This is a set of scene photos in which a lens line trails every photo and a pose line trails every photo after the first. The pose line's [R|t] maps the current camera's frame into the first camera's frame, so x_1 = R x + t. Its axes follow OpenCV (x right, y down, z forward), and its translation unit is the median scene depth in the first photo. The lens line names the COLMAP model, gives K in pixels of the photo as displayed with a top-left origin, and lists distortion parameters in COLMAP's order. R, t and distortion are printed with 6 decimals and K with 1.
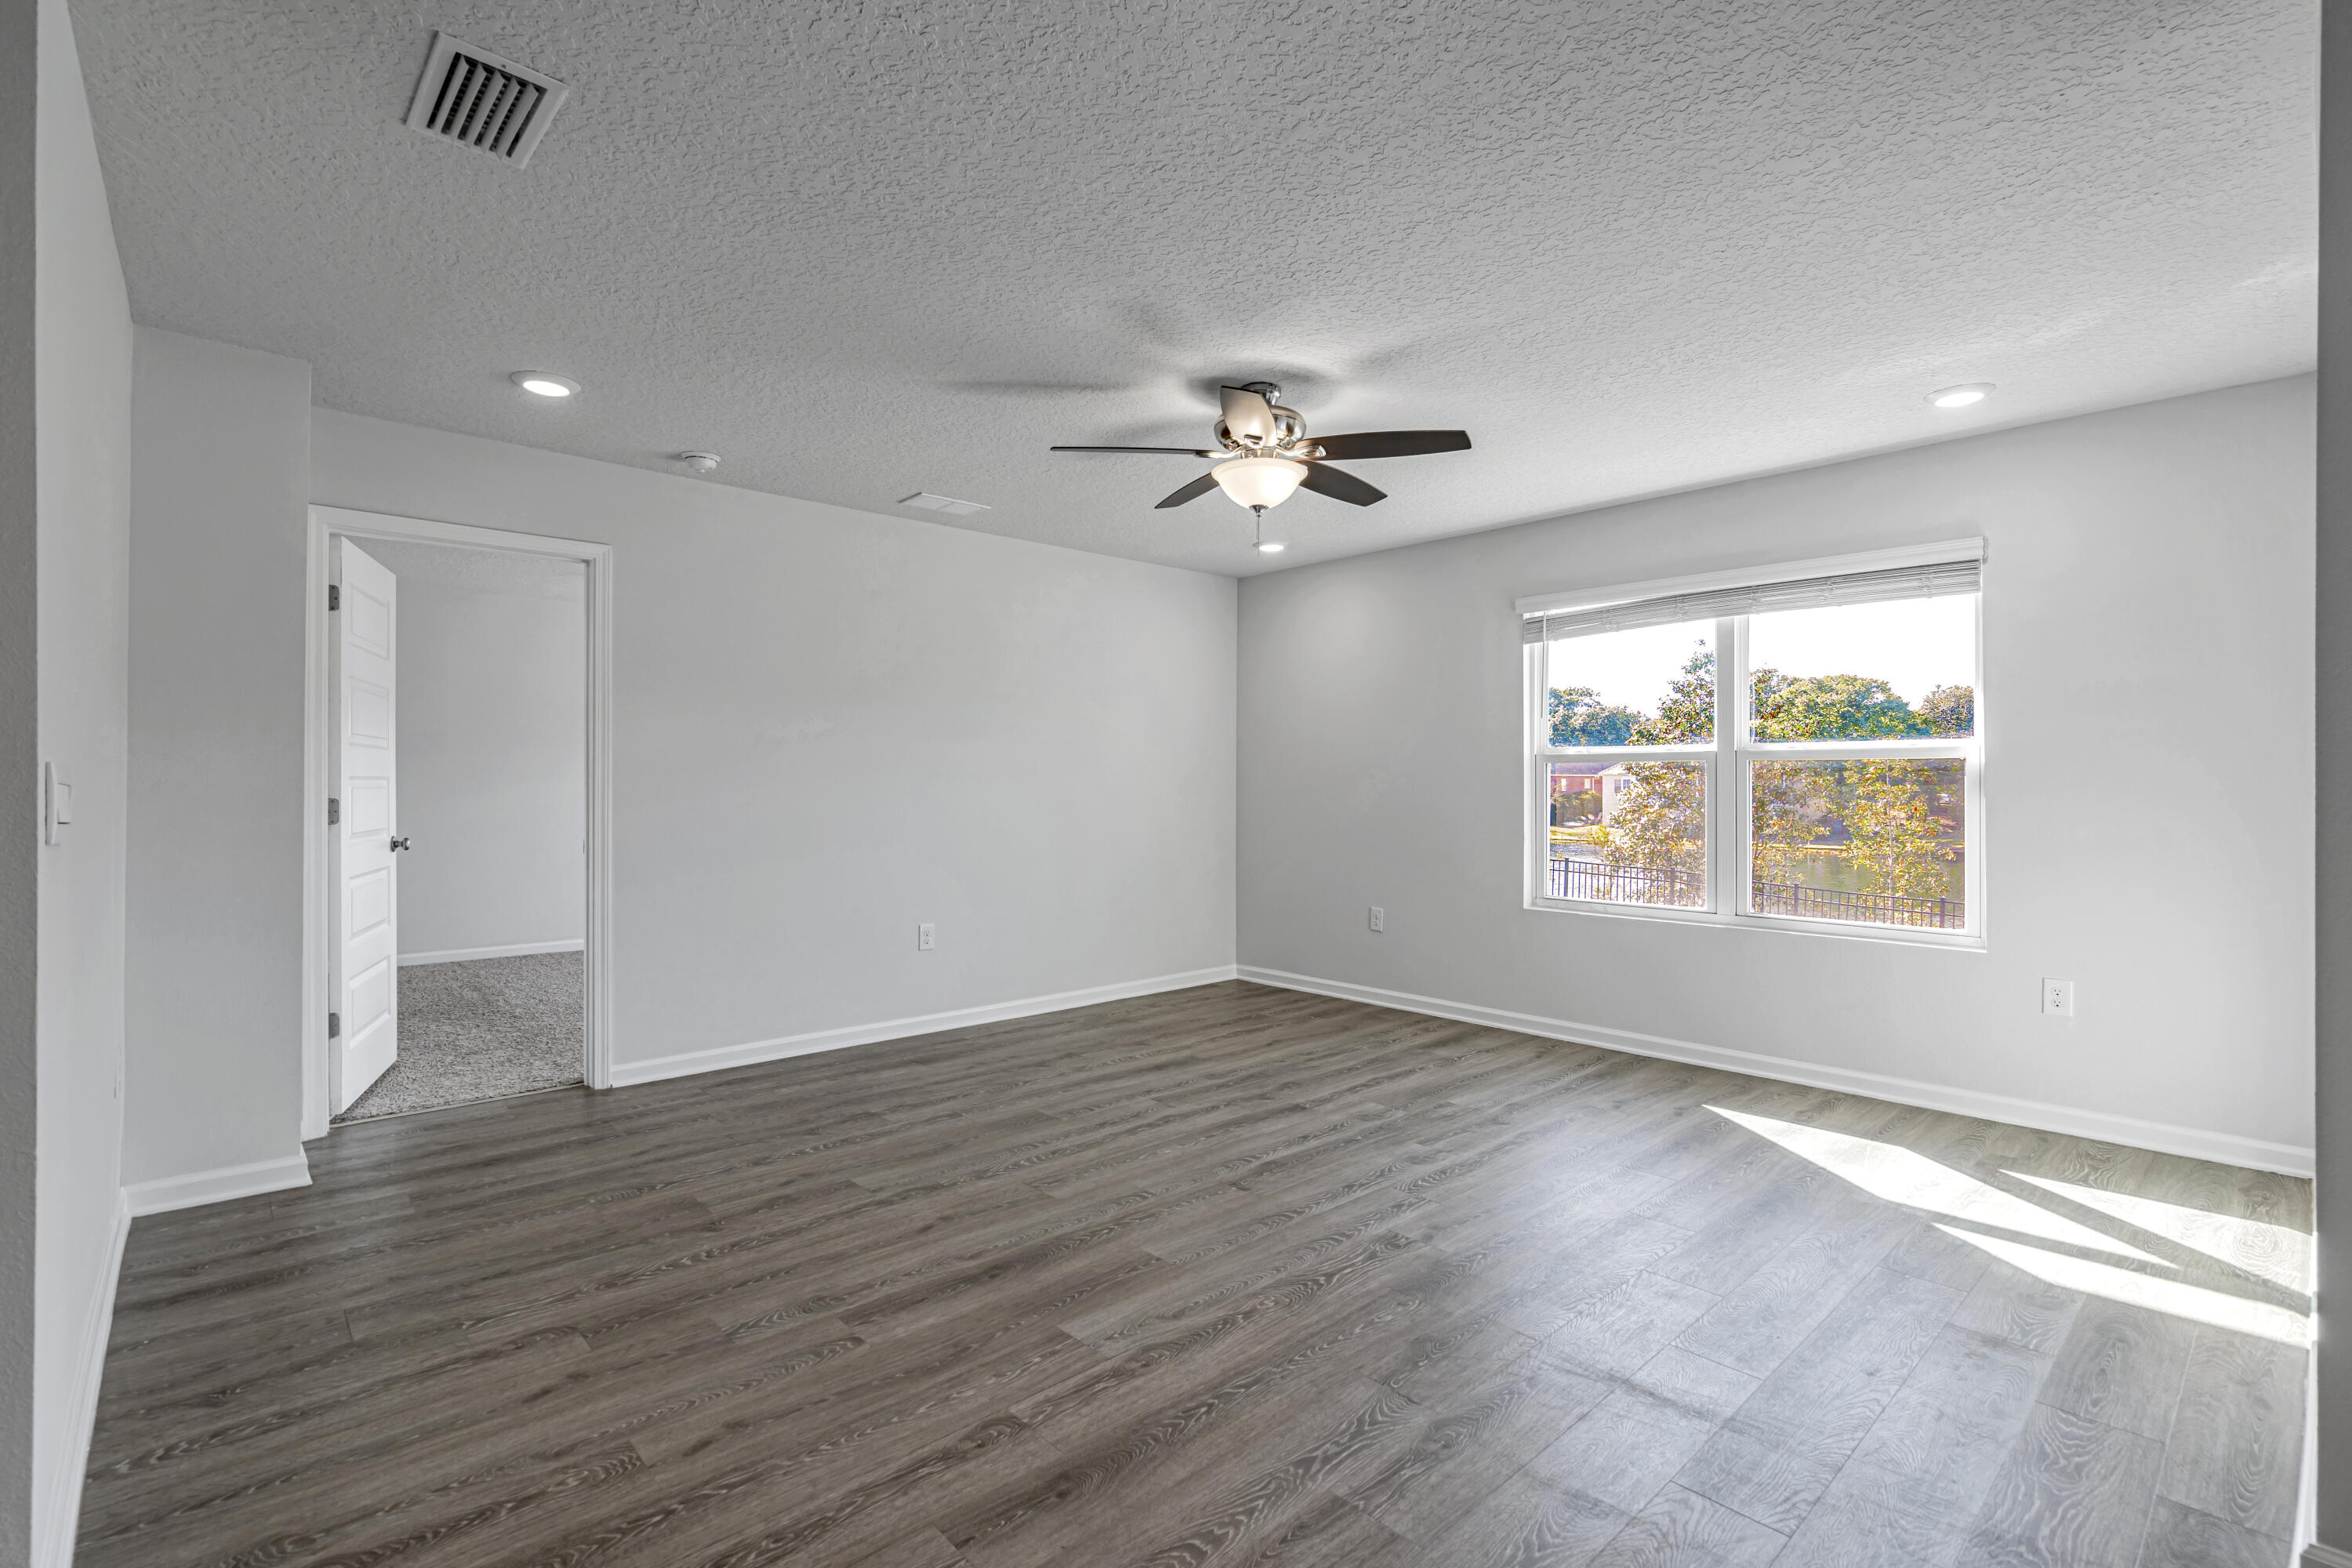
lens RADIAL K [[1068.1, 0, 1159.8], [0, 1068.1, 781.7], [0, 0, 1]] dist [-0.005150, 0.002584]
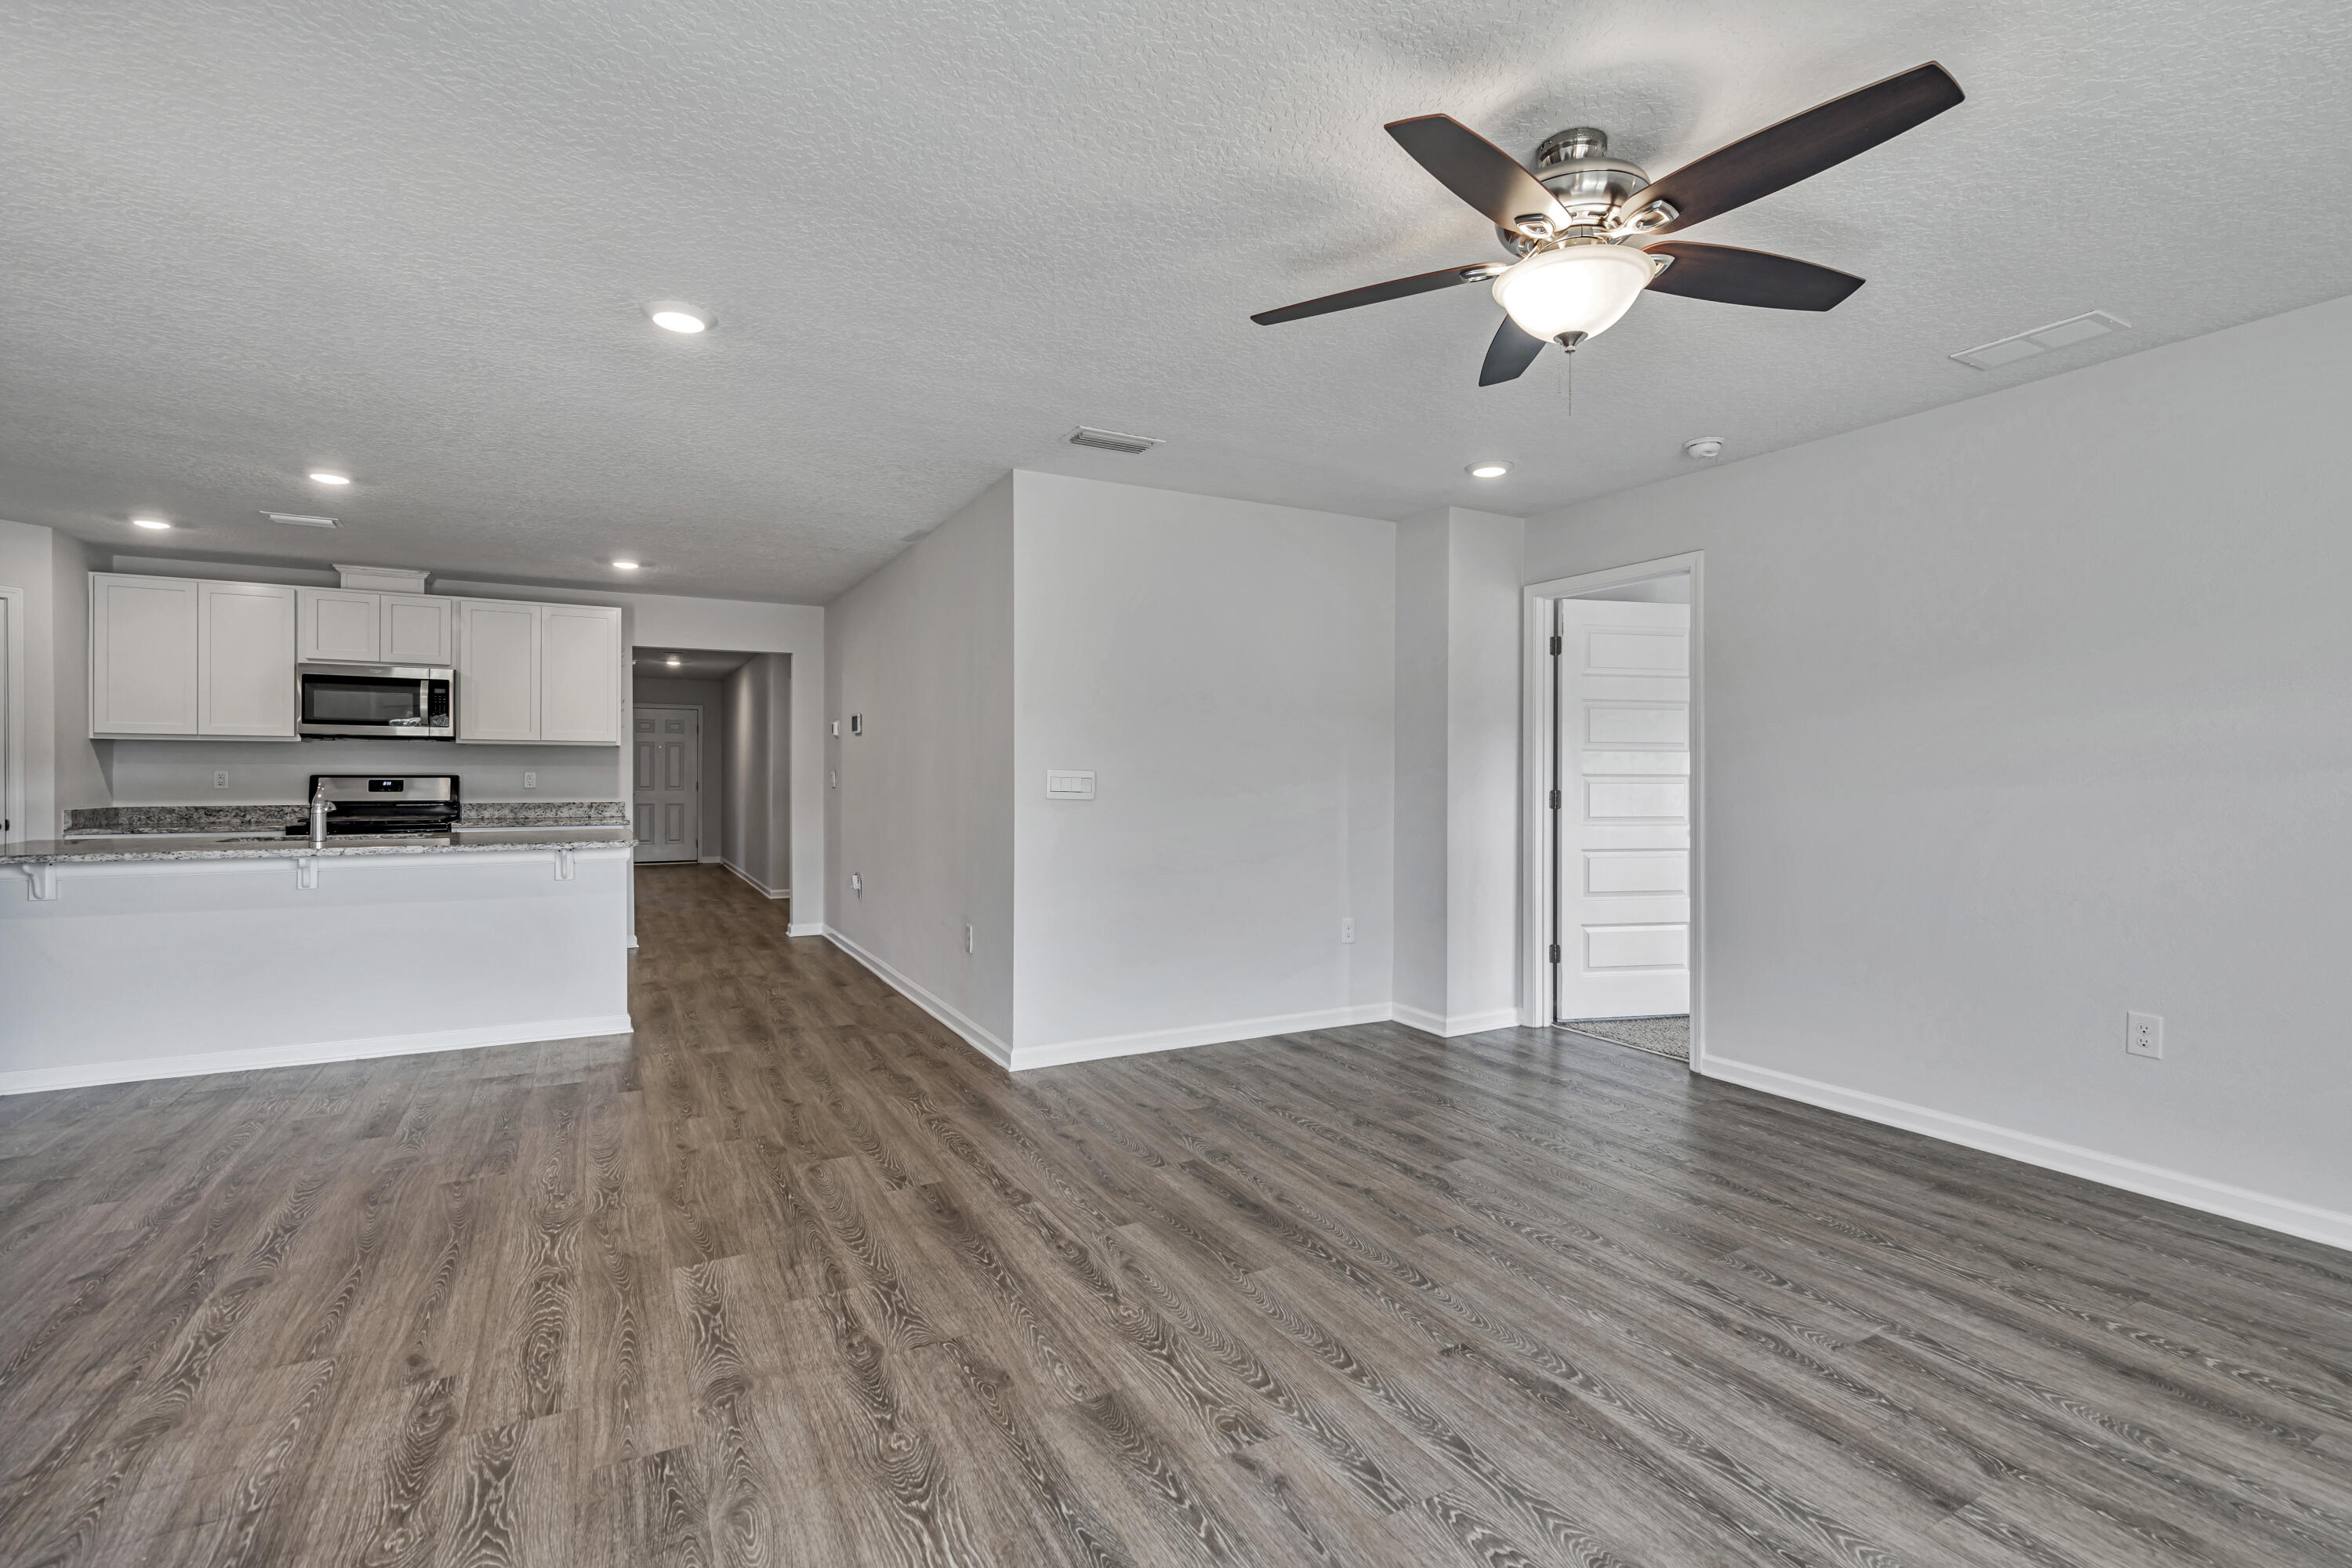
lens RADIAL K [[1068.1, 0, 1175.6], [0, 1068.1, 771.7], [0, 0, 1]] dist [-0.005150, 0.002584]
pose [[-0.234746, -0.006360, -0.972036, 0.744631], [-0.002653, 0.999979, -0.005902, 0.002676], [0.972053, 0.001193, -0.234757, 0.912978]]
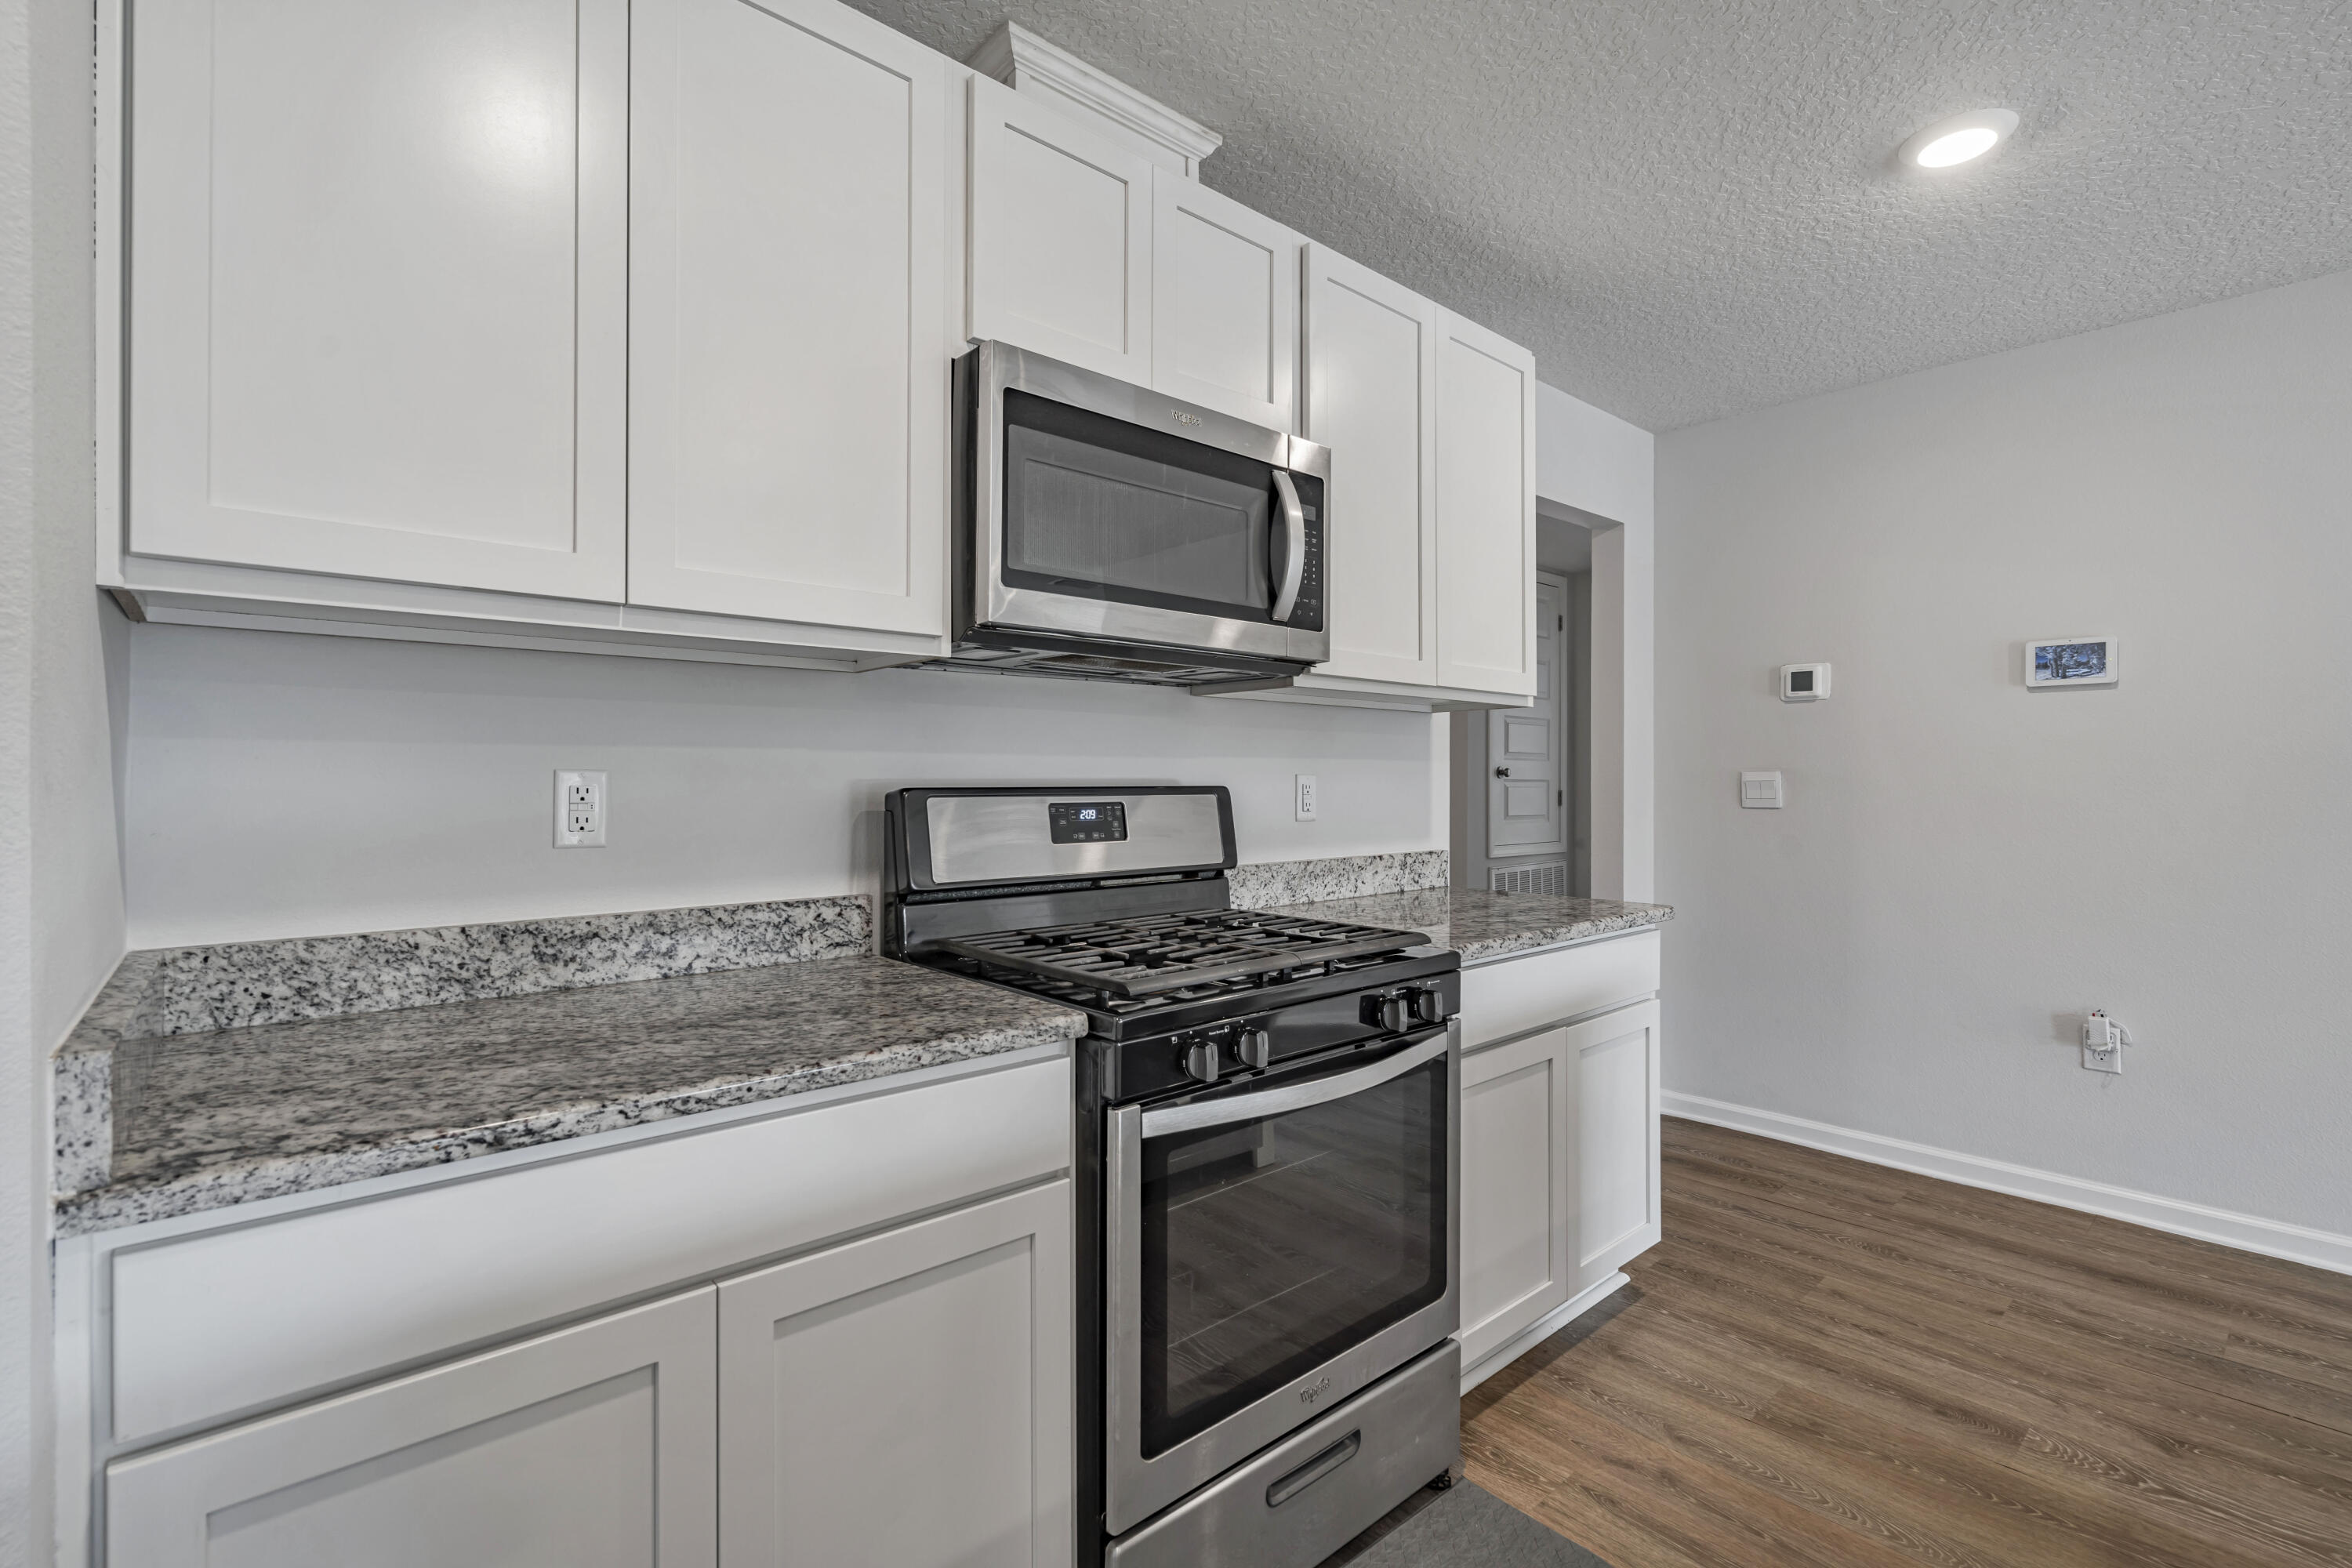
lens RADIAL K [[1068.1, 0, 1172.9], [0, 1068.1, 794.5], [0, 0, 1]] dist [-0.005150, 0.002584]
pose [[-0.011442, 0.008469, -0.999899, -0.215701], [0.001764, 0.999963, 0.008449, 0.000658], [0.999933, -0.001667, -0.011457, -0.873701]]
